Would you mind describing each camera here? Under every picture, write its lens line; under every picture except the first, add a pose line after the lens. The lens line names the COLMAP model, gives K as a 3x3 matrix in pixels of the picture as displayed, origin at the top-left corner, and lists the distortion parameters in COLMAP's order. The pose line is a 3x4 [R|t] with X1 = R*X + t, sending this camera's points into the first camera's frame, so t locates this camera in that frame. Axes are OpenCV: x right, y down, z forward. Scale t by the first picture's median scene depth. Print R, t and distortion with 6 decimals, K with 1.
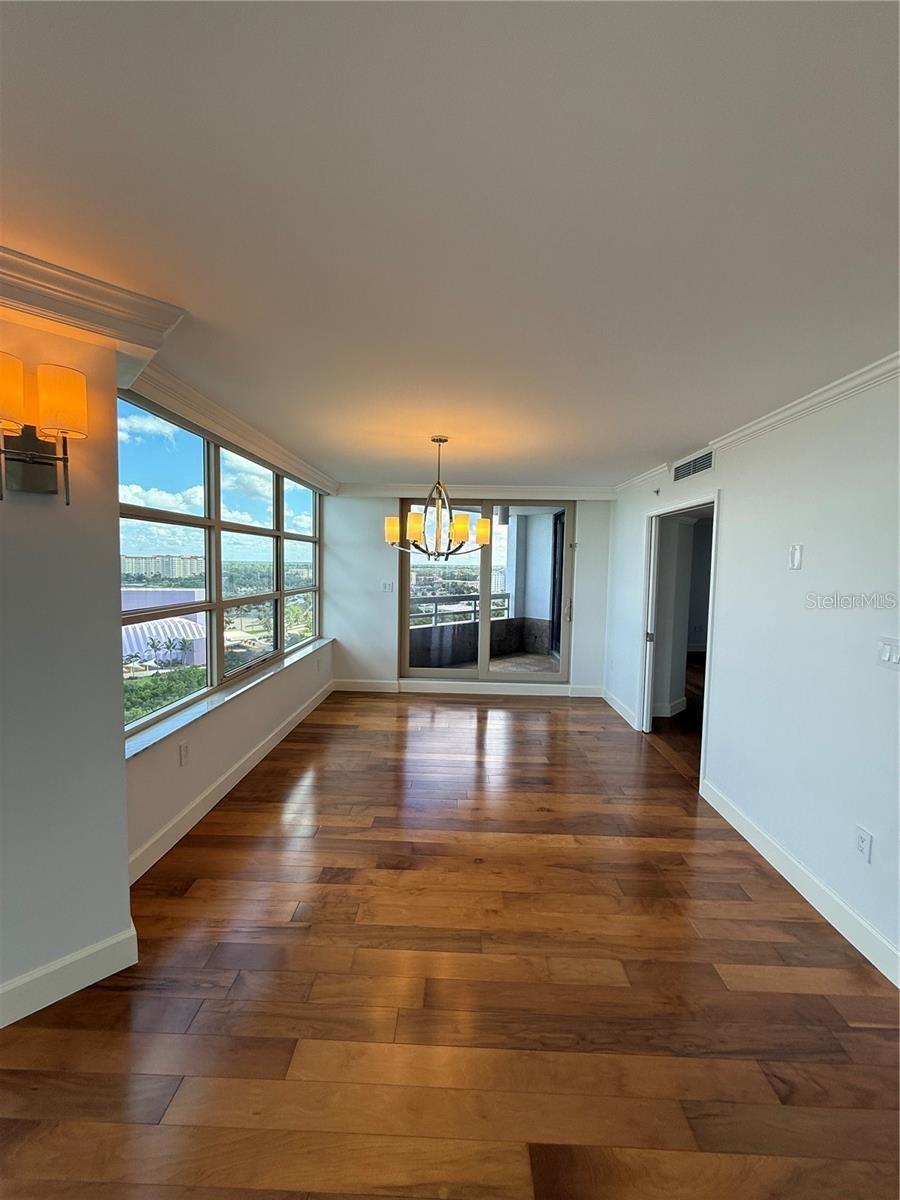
lens RADIAL K [[476.0, 0, 444.7], [0, 476.0, 580.1], [0, 0, 1]] dist [-0.000197, -0.000208]
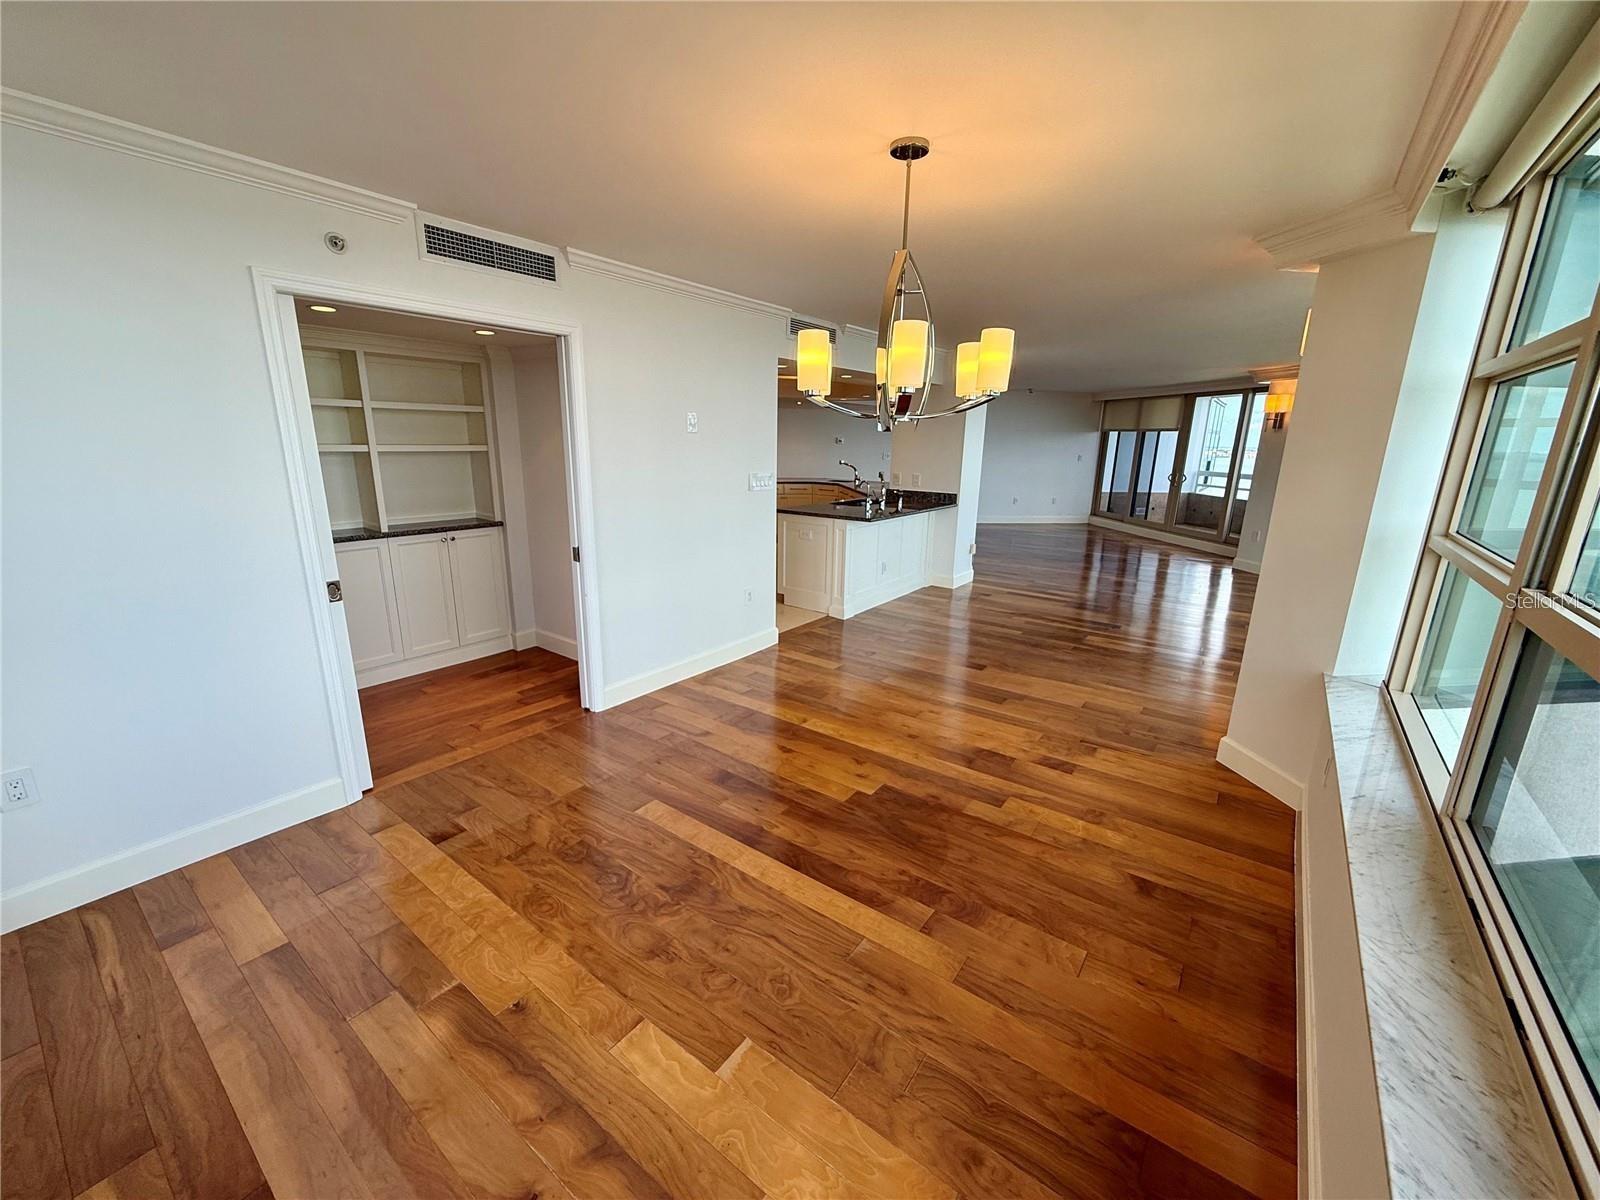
lens RADIAL K [[634.7, 0, 804.7], [0, 634.7, 595.2], [0, 0, 1]] dist [-0.000197, -0.000208]
pose [[-0.824027, -0.169407, 0.540629, -0.159205], [-0.013090, 0.959687, 0.280767, -0.030147], [-0.566399, 0.224282, -0.793026, 0.807466]]
